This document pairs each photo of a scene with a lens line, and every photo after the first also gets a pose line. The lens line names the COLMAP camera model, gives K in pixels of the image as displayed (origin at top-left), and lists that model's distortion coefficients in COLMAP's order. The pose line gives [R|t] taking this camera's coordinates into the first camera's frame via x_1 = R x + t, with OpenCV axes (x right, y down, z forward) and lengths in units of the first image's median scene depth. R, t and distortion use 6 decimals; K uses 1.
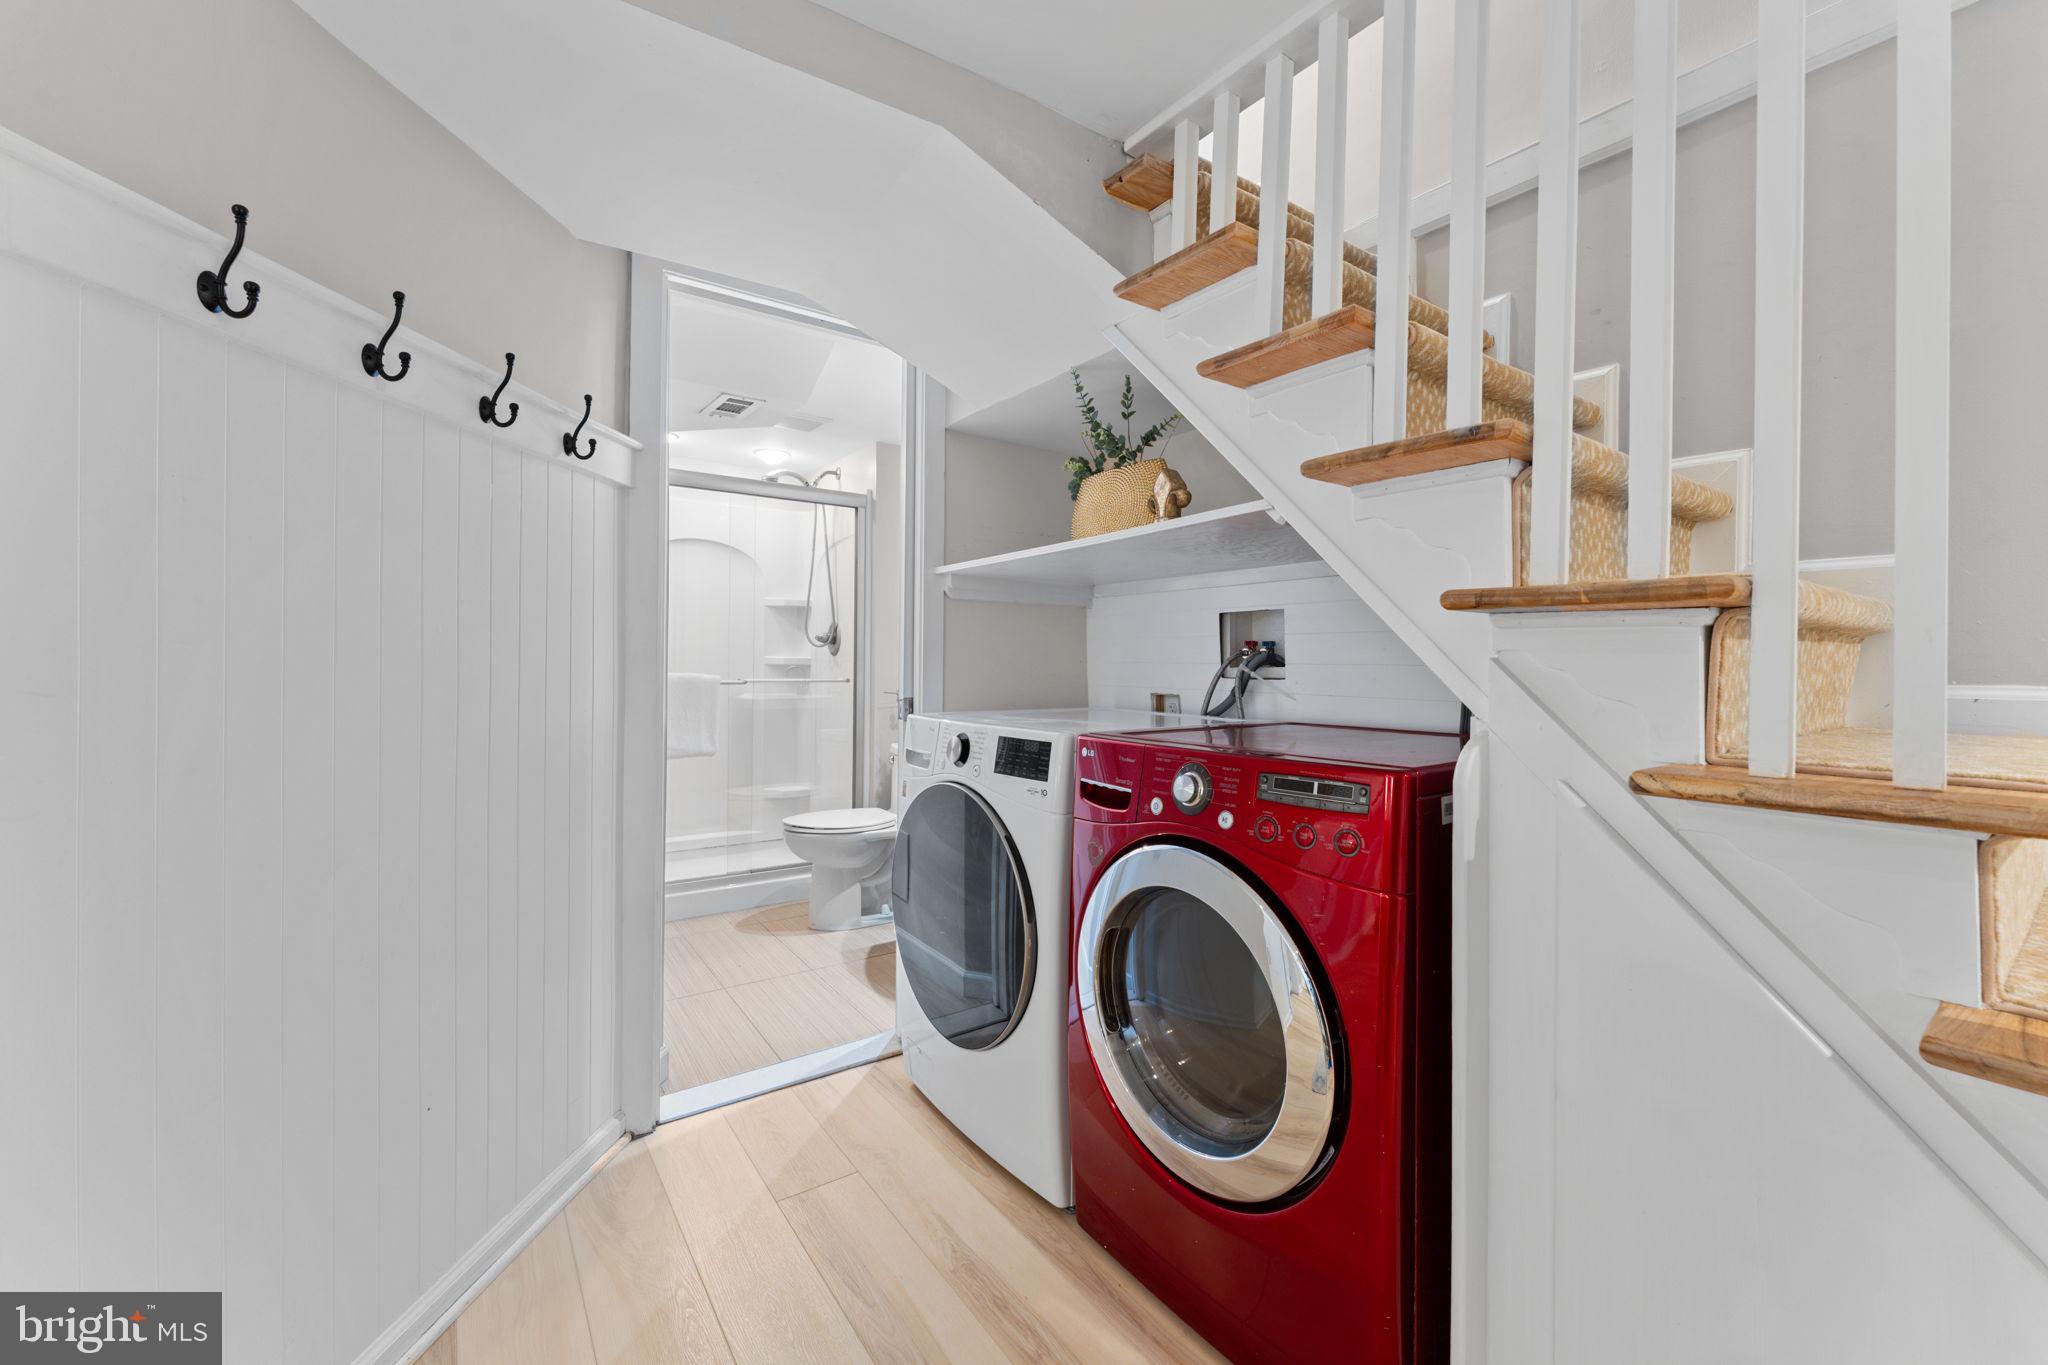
lens RADIAL K [[818.0, 0, 1022.3], [0, 818.0, 670.3], [0, 0, 1]] dist [-0.002711, 0.000171]
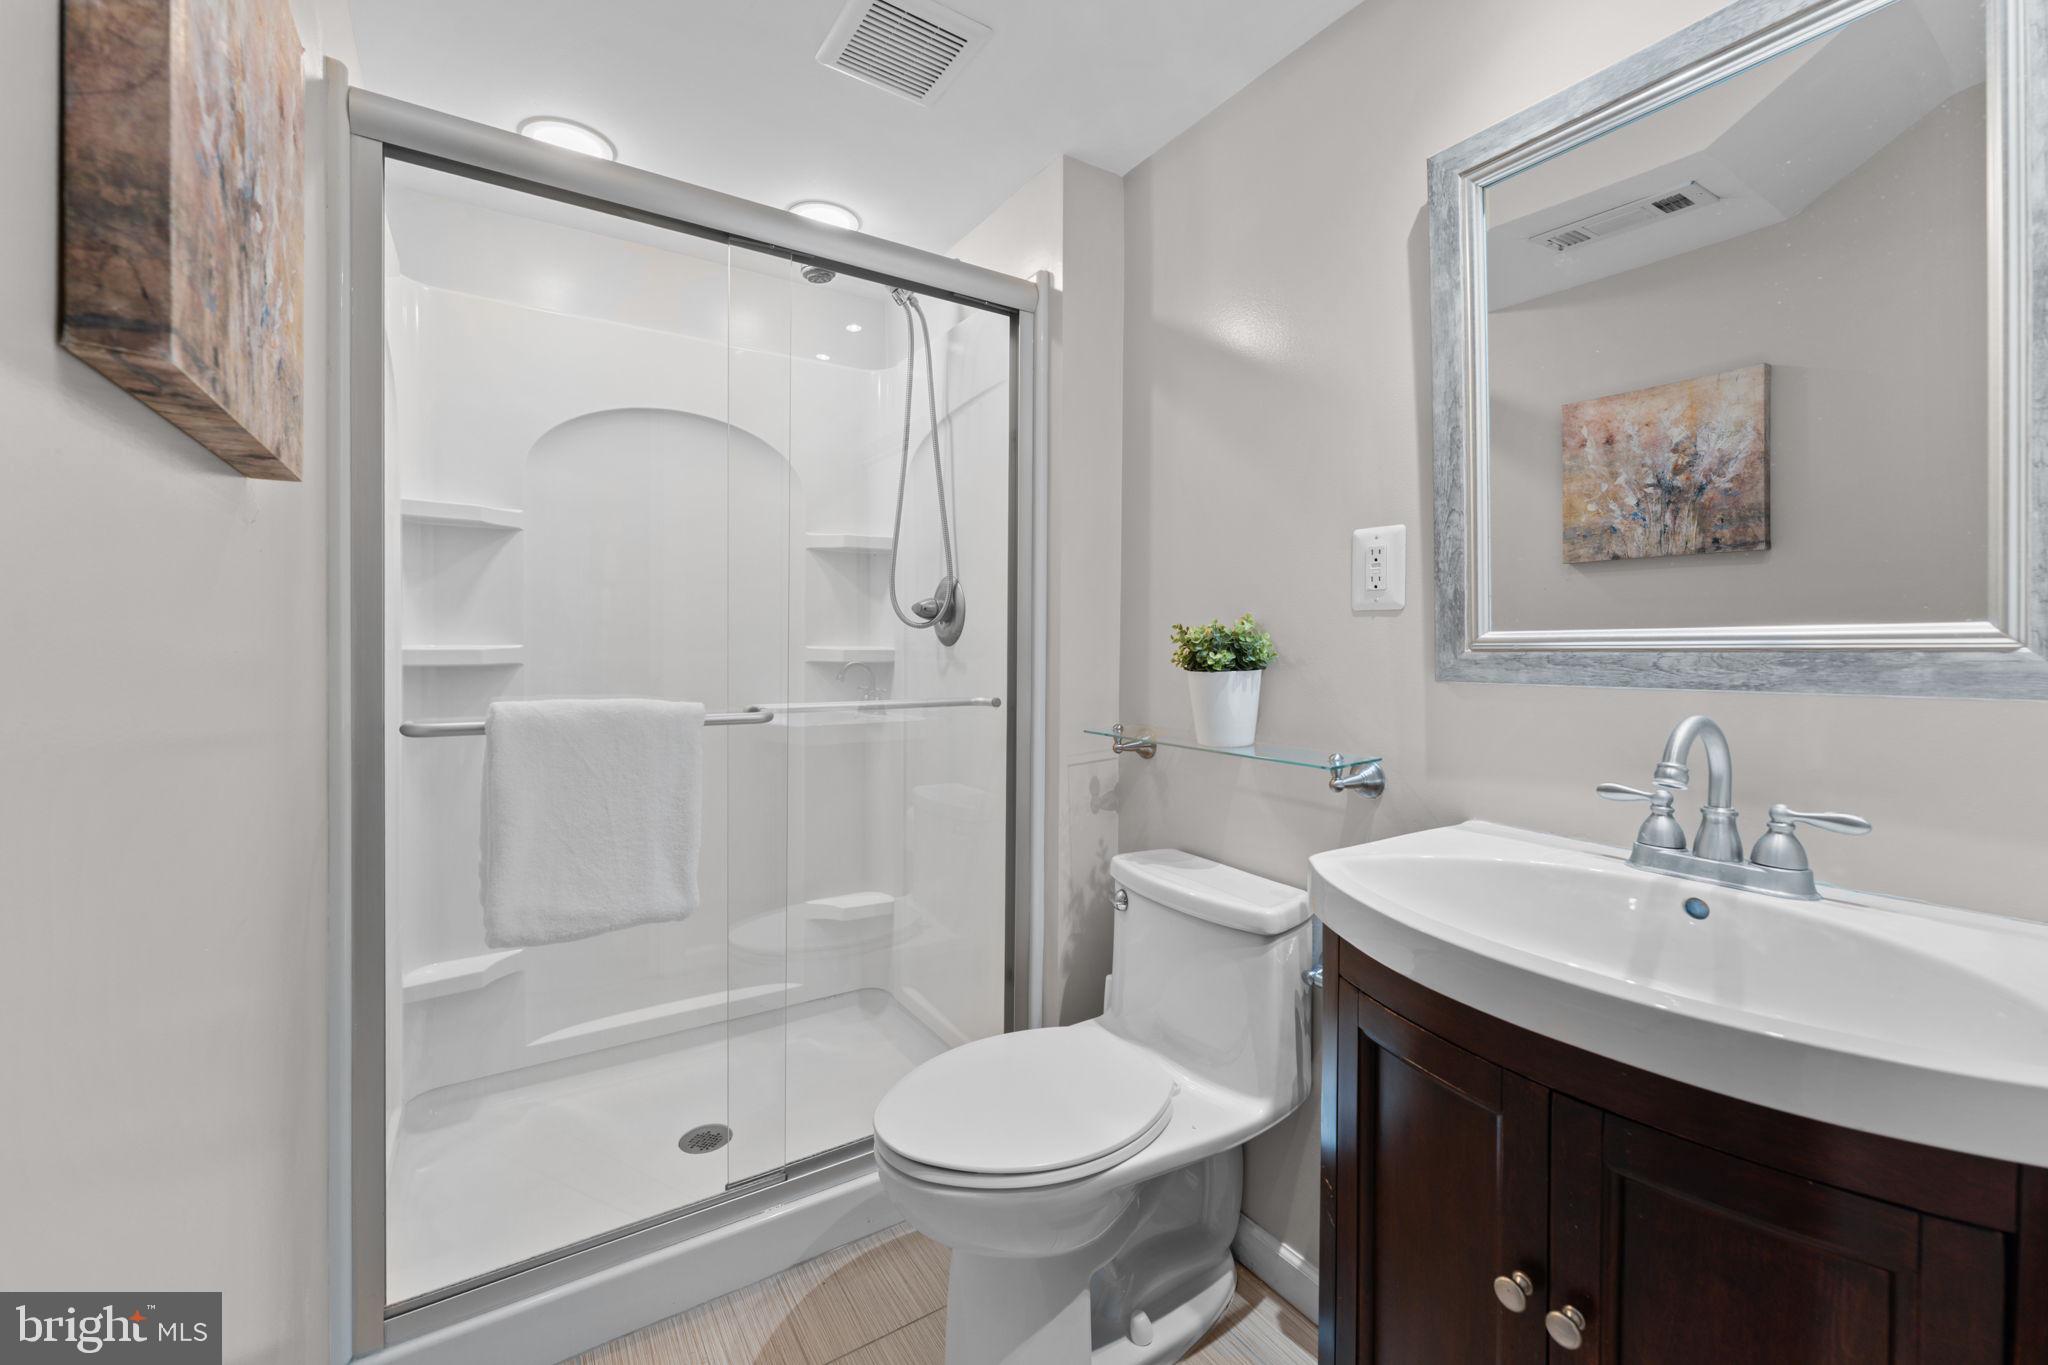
lens RADIAL K [[818.0, 0, 1025.6], [0, 818.0, 673.3], [0, 0, 1]] dist [-0.002711, 0.000171]
pose [[0.999698, 0.002678, -0.024429, -0.172000], [-0.002099, 0.999717, 0.023713, -0.012962], [0.024486, -0.023654, 0.999420, 0.511121]]
